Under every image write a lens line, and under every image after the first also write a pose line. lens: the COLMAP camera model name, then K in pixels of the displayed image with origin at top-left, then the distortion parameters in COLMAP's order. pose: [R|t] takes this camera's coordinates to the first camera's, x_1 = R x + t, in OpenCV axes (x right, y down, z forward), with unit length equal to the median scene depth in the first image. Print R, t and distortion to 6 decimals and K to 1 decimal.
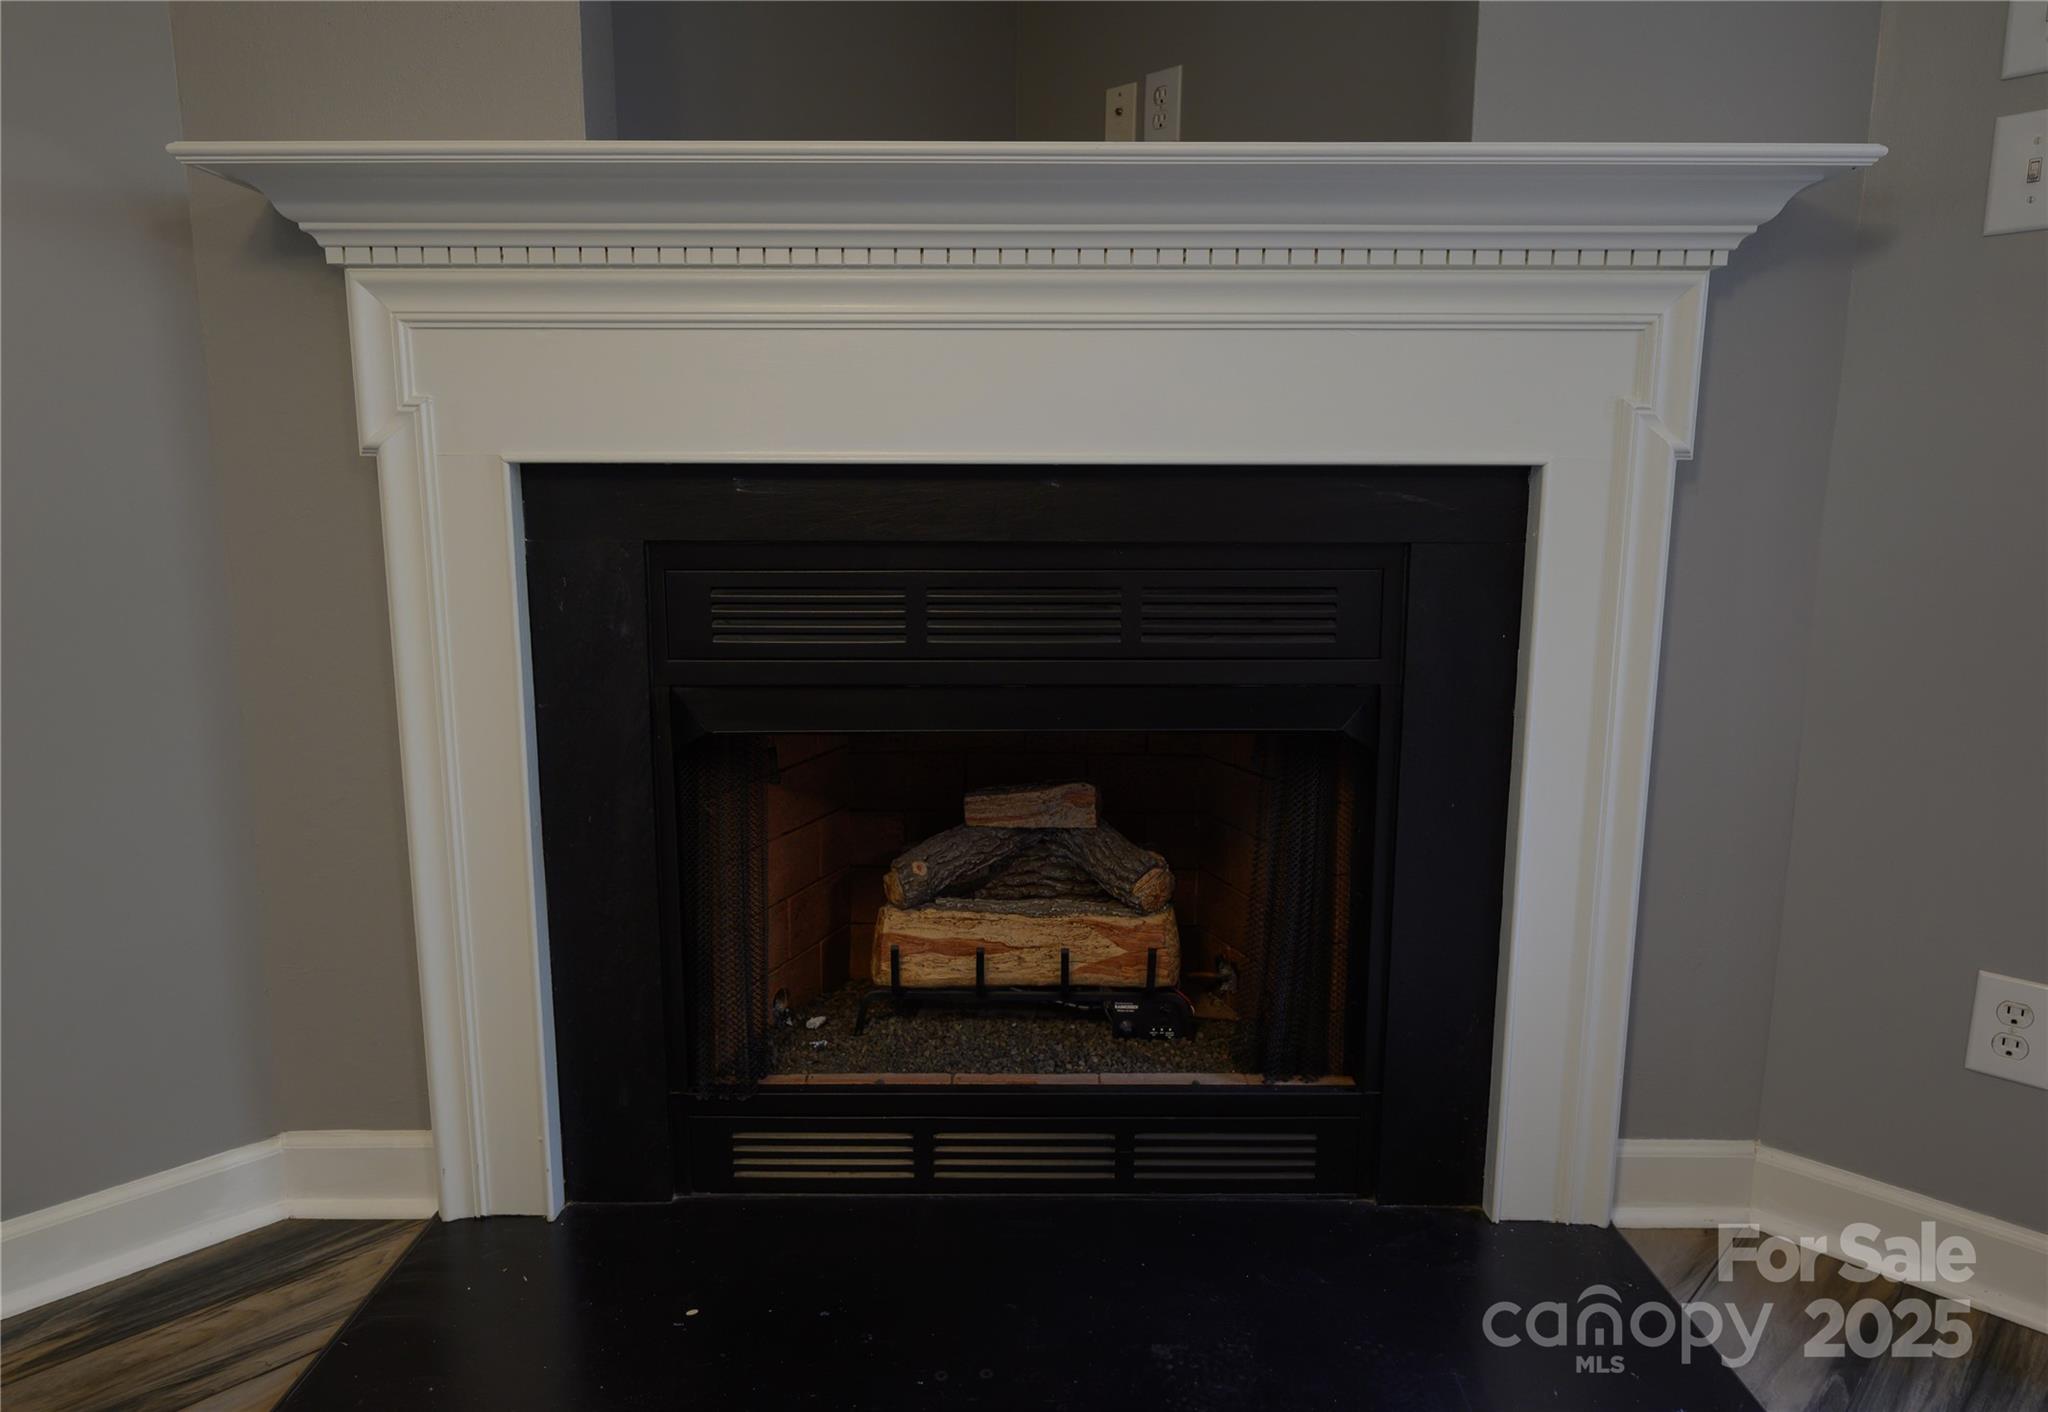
lens RADIAL K [[1262.3, 0, 1024.0], [0, 1262.3, 706.0], [0, 0, 1]] dist [0.001503, 0.000120]
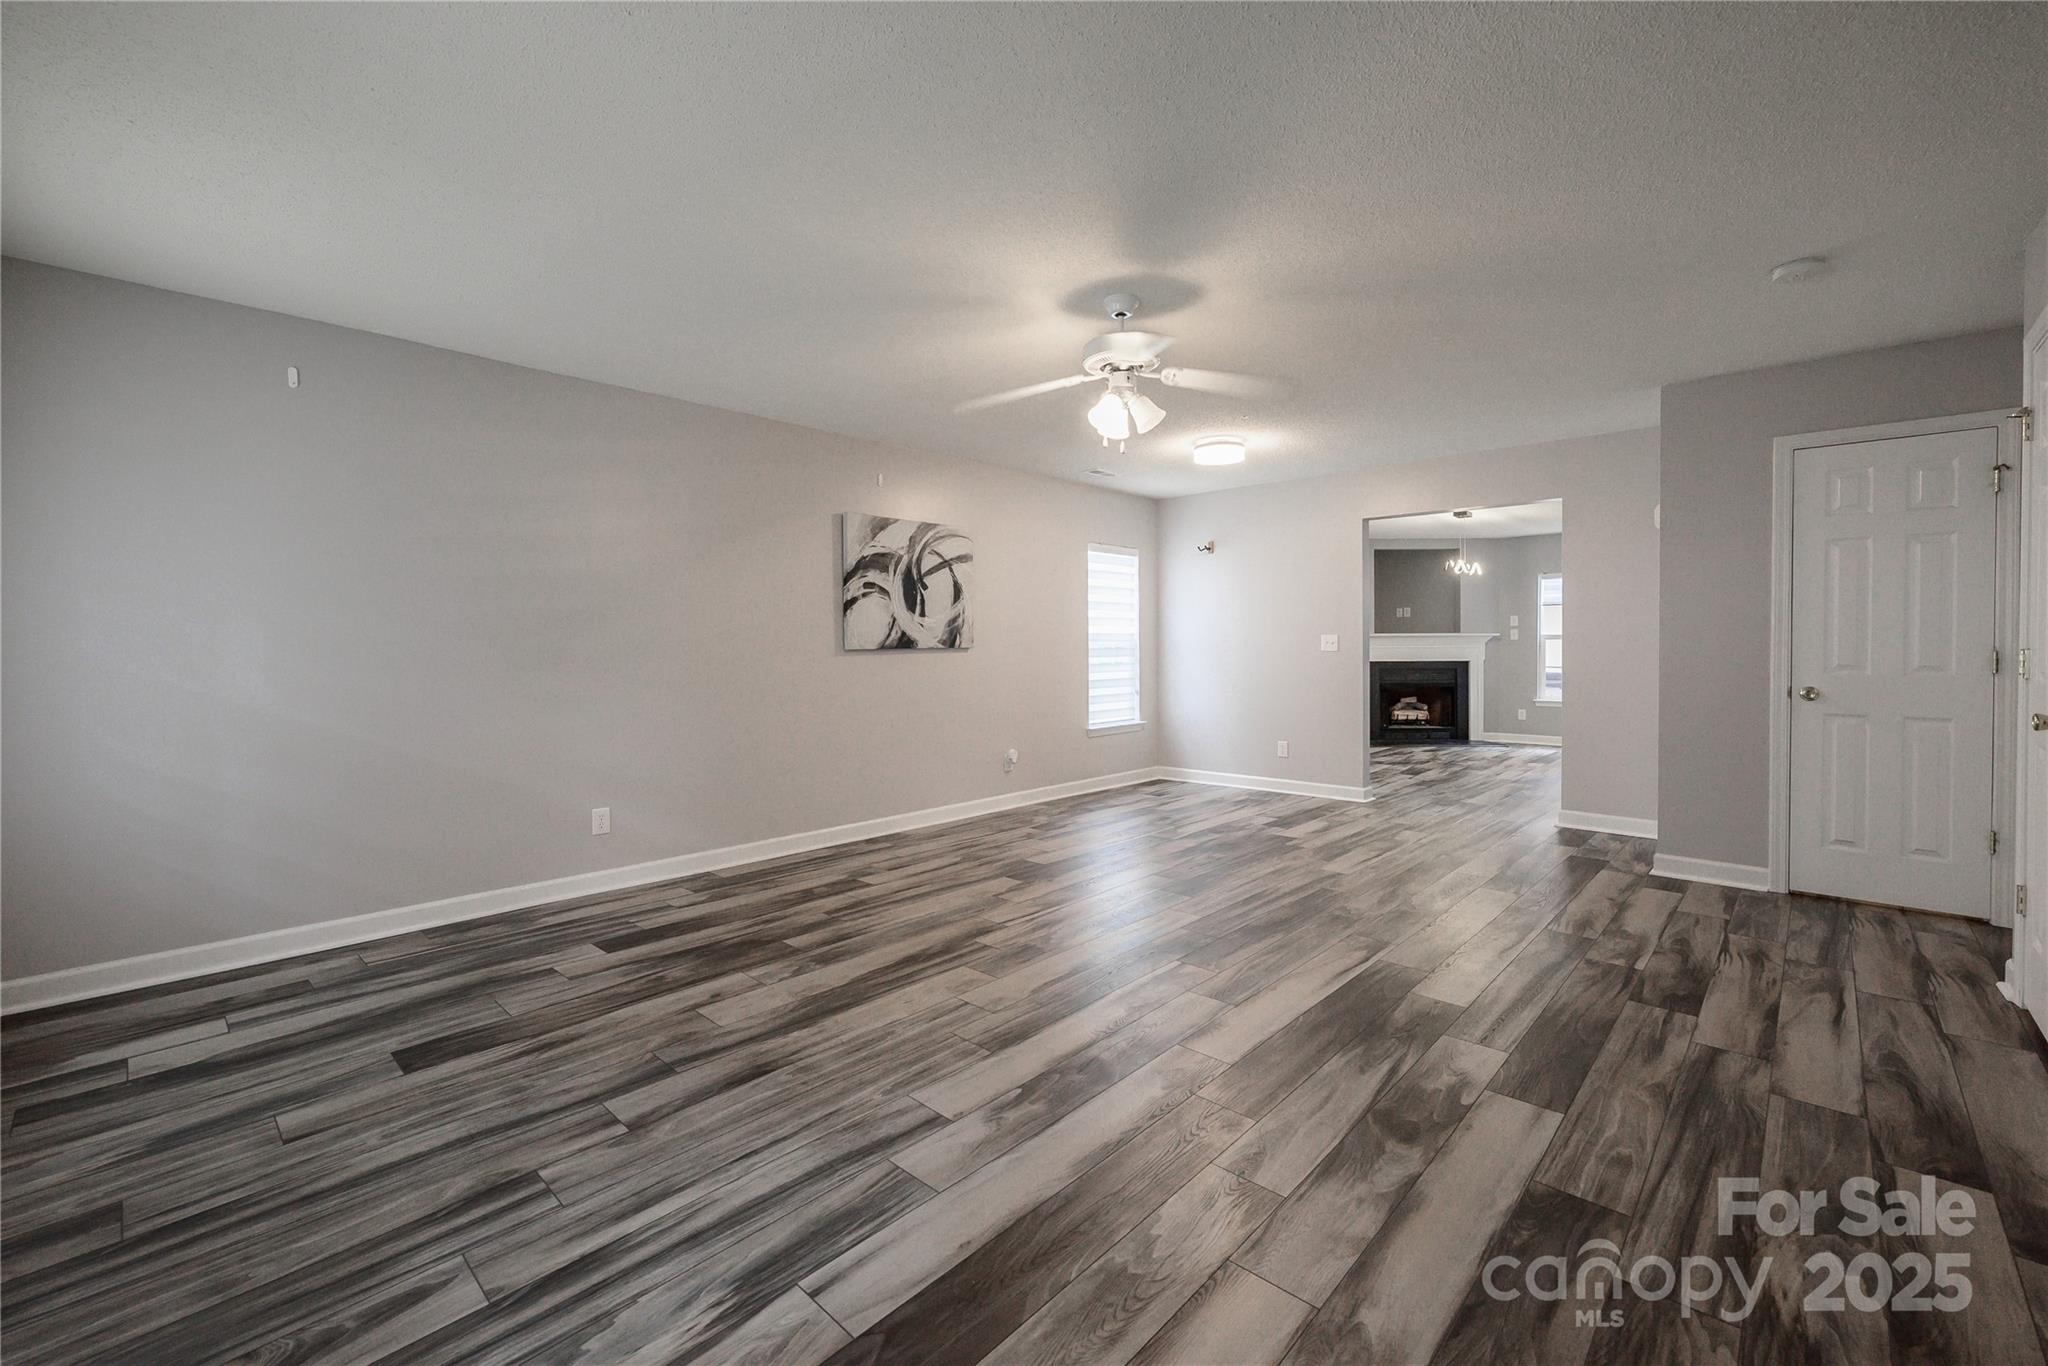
lens RADIAL K [[827.3, 0, 1024.0], [0, 827.3, 683.0], [0, 0, 1]] dist [-0.000440, -0.000031]
pose [[0.999558, -0.002744, 0.029600, -3.154309], [0.006107, 0.993444, -0.114156, 0.676597], [-0.029093, 0.114286, 0.993022, -5.106706]]
